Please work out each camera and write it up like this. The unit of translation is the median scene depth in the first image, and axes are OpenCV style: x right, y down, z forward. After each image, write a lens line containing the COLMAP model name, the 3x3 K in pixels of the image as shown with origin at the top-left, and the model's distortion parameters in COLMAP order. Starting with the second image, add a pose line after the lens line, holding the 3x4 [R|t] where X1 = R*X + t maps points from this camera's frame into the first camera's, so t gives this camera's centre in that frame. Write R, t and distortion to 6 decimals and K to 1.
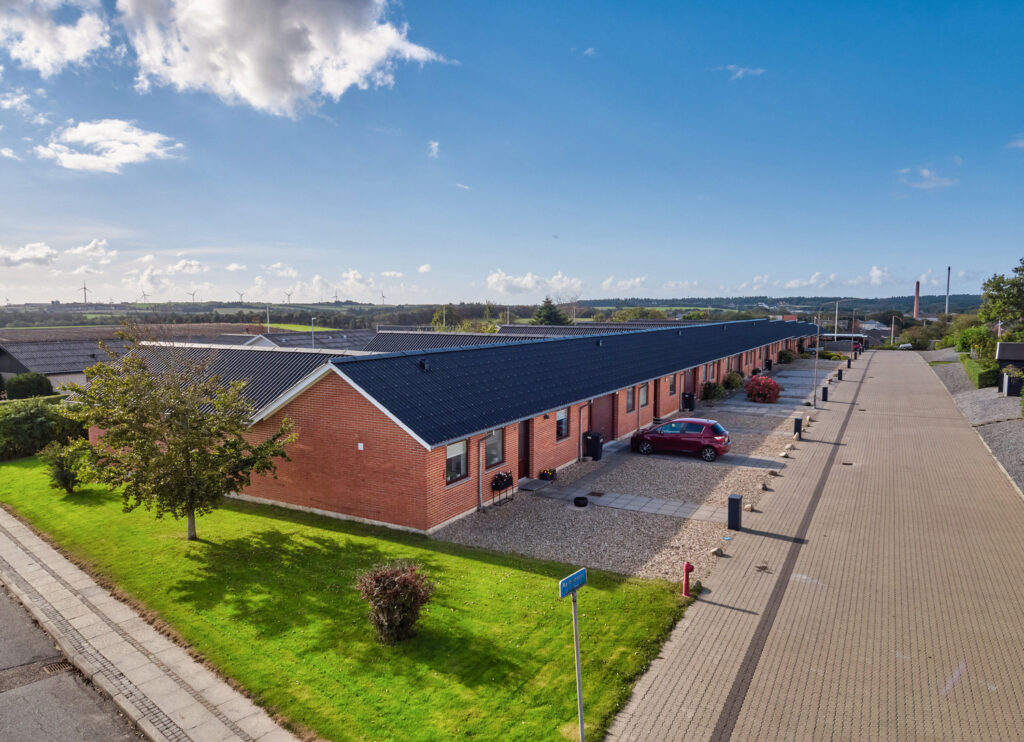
lens RADIAL K [[671.2, 0, 508.0], [0, 671.2, 369.7], [0, 0, 1]] dist [0.008867, -0.001773]
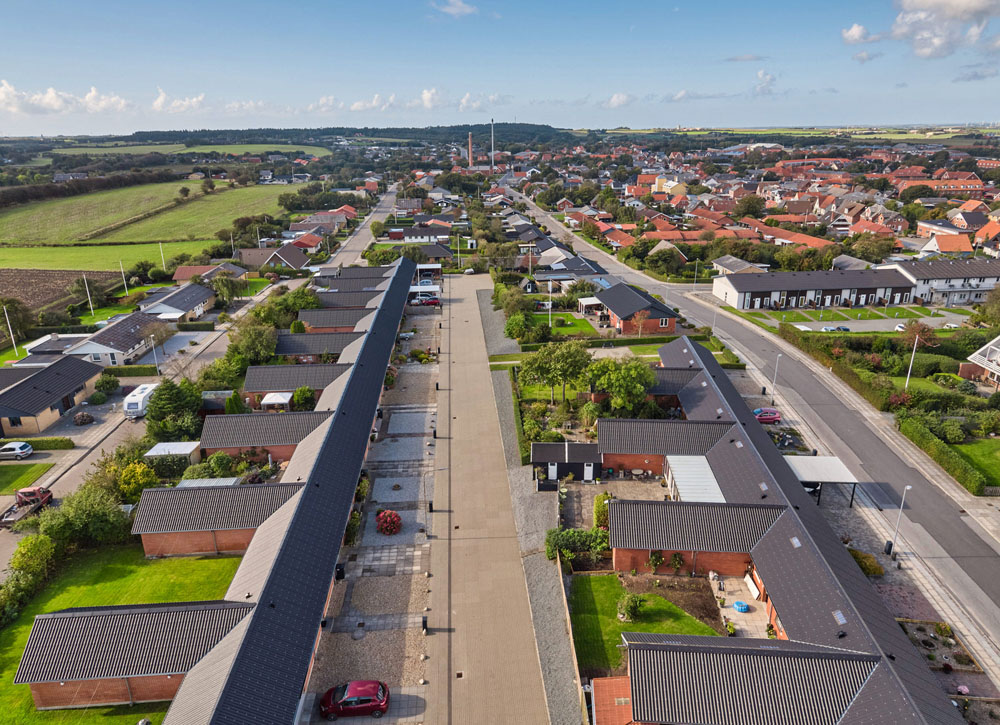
lens RADIAL K [[655.5, 0, 494.8], [0, 655.5, 363.8], [0, 0, 1]] dist [0.008867, -0.001773]
pose [[0.836464, -0.198960, 0.510629, -0.097607], [0.061077, 0.959809, 0.273927, -1.429967], [-0.544607, -0.197943, 0.814998, -0.226783]]
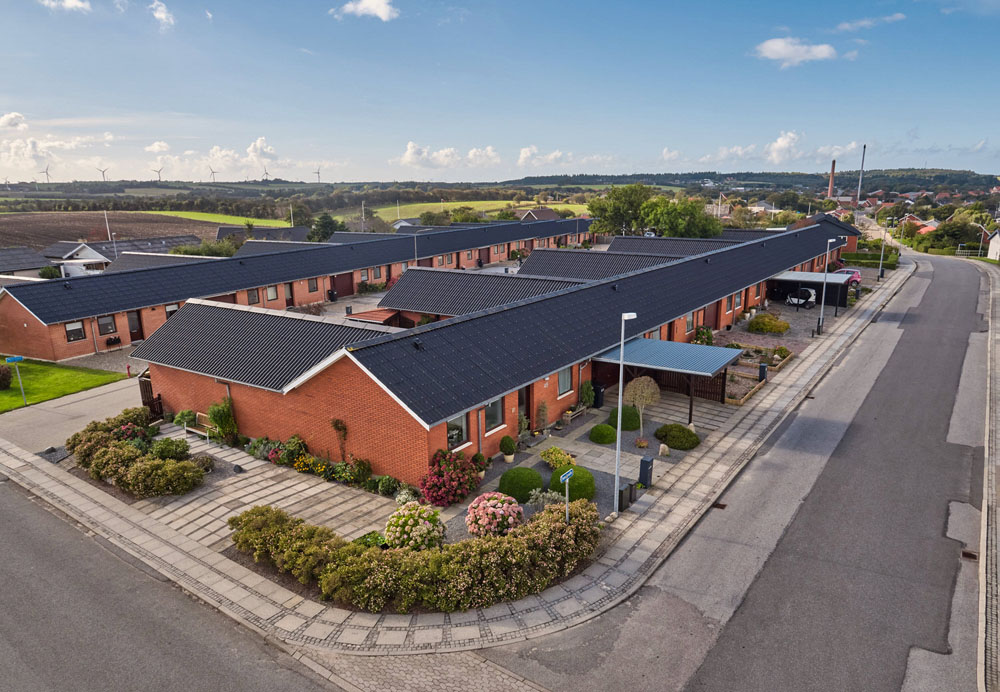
lens RADIAL K [[698.0, 0, 524.5], [0, 698.0, 380.4], [0, 0, 1]] dist [0.006108, 0.000875]
pose [[0.996550, -0.028764, 0.077852, 1.265191], [0.014043, 0.982938, 0.183403, -0.109377], [-0.081799, -0.181677, 0.979950, -1.456497]]
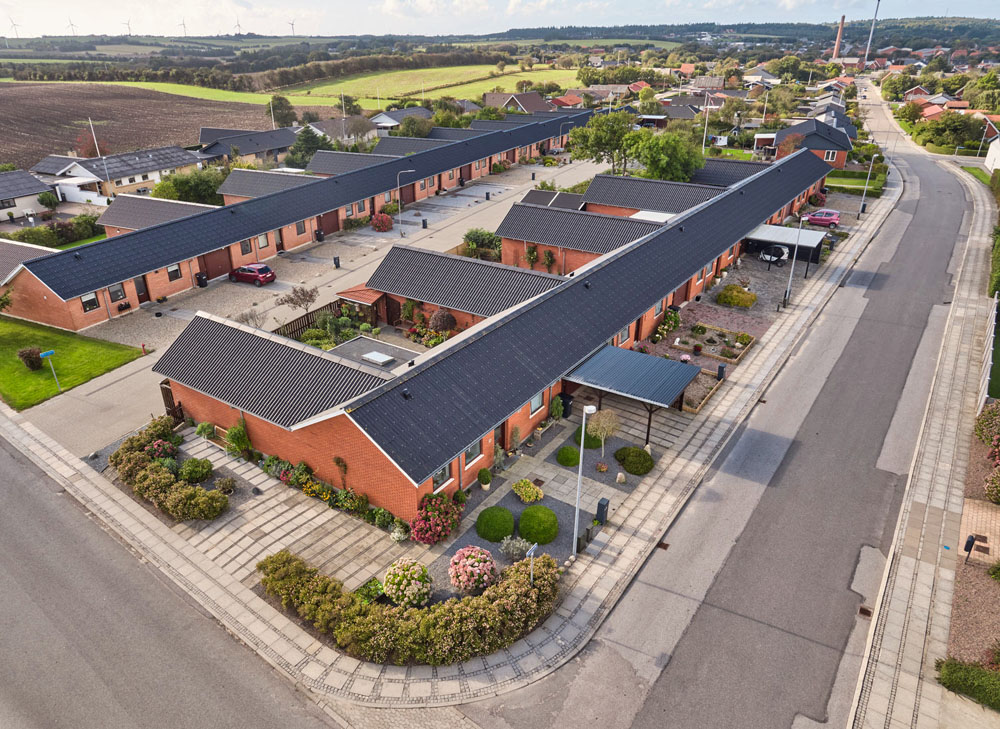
lens RADIAL K [[689.2, 0, 480.0], [0, 689.2, 371.8], [0, 0, 1]] dist [0.008829, -0.001994]
pose [[0.998921, -0.030078, 0.035375, 1.276596], [0.015421, 0.933492, 0.358268, -0.515189], [-0.043798, -0.357336, 0.932949, -1.511673]]
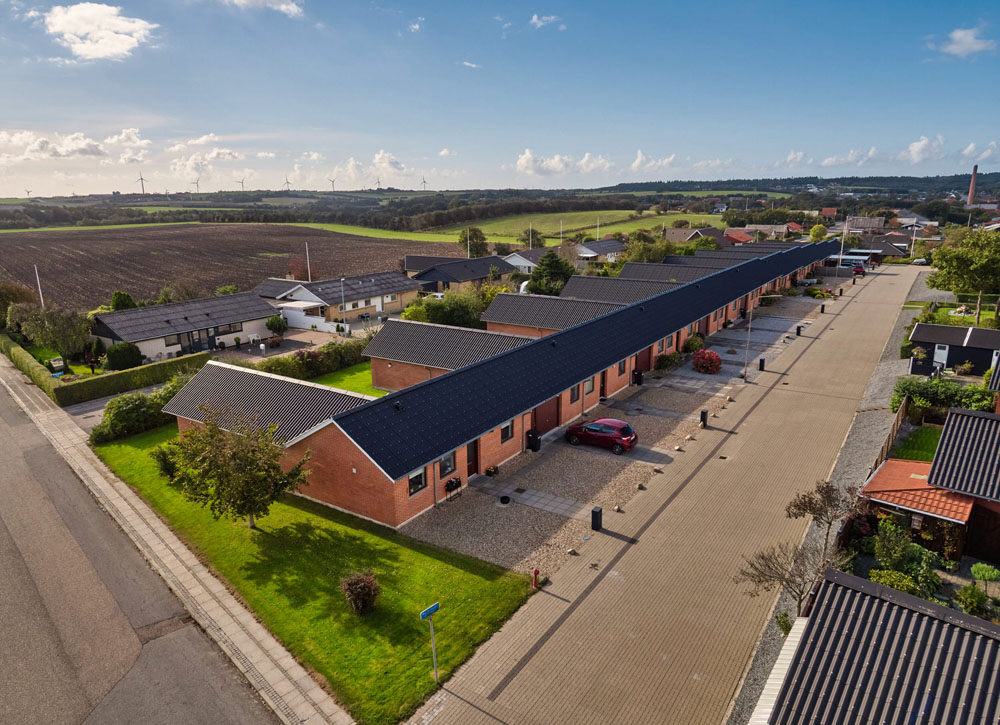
lens RADIAL K [[655.5, 0, 496.5], [0, 655.5, 366.3], [0, 0, 1]] dist [0.008867, -0.001773]
pose [[0.996767, 0.006678, -0.080067, 0.232328], [0.007168, 0.985175, 0.171405, -0.389834], [0.080024, -0.171425, 0.981942, -0.422301]]
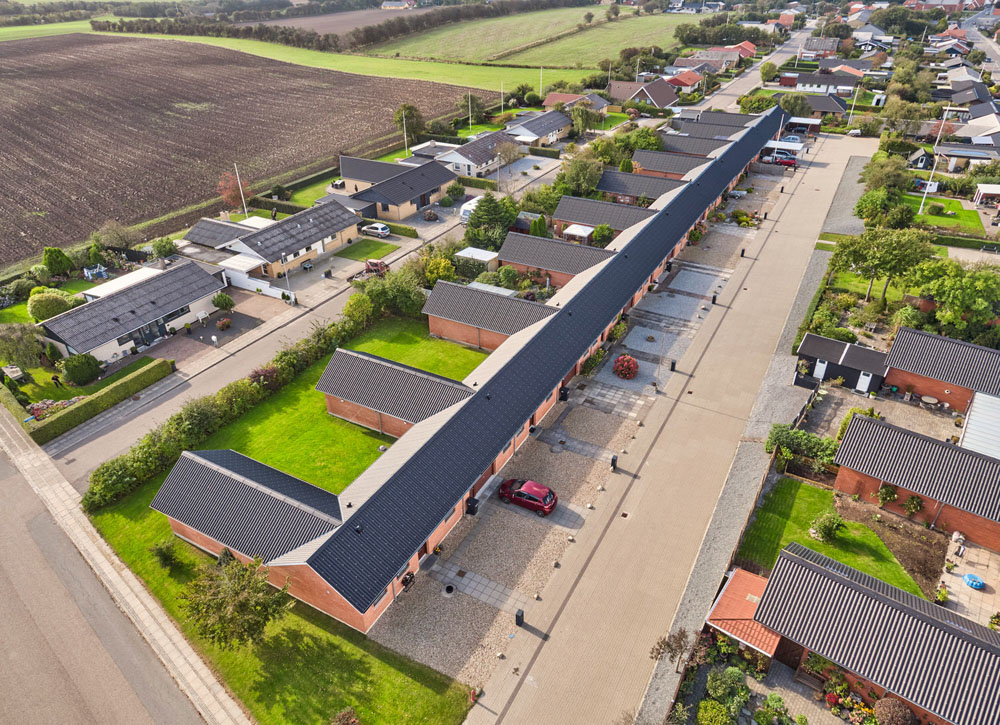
lens RADIAL K [[655.5, 0, 496.6], [0, 655.5, 360.4], [0, 0, 1]] dist [0.008867, -0.001773]
pose [[0.999855, -0.016343, -0.004884, 0.296540], [0.016780, 0.891007, 0.453680, -1.379061], [-0.003063, -0.453696, 0.891151, -0.396807]]
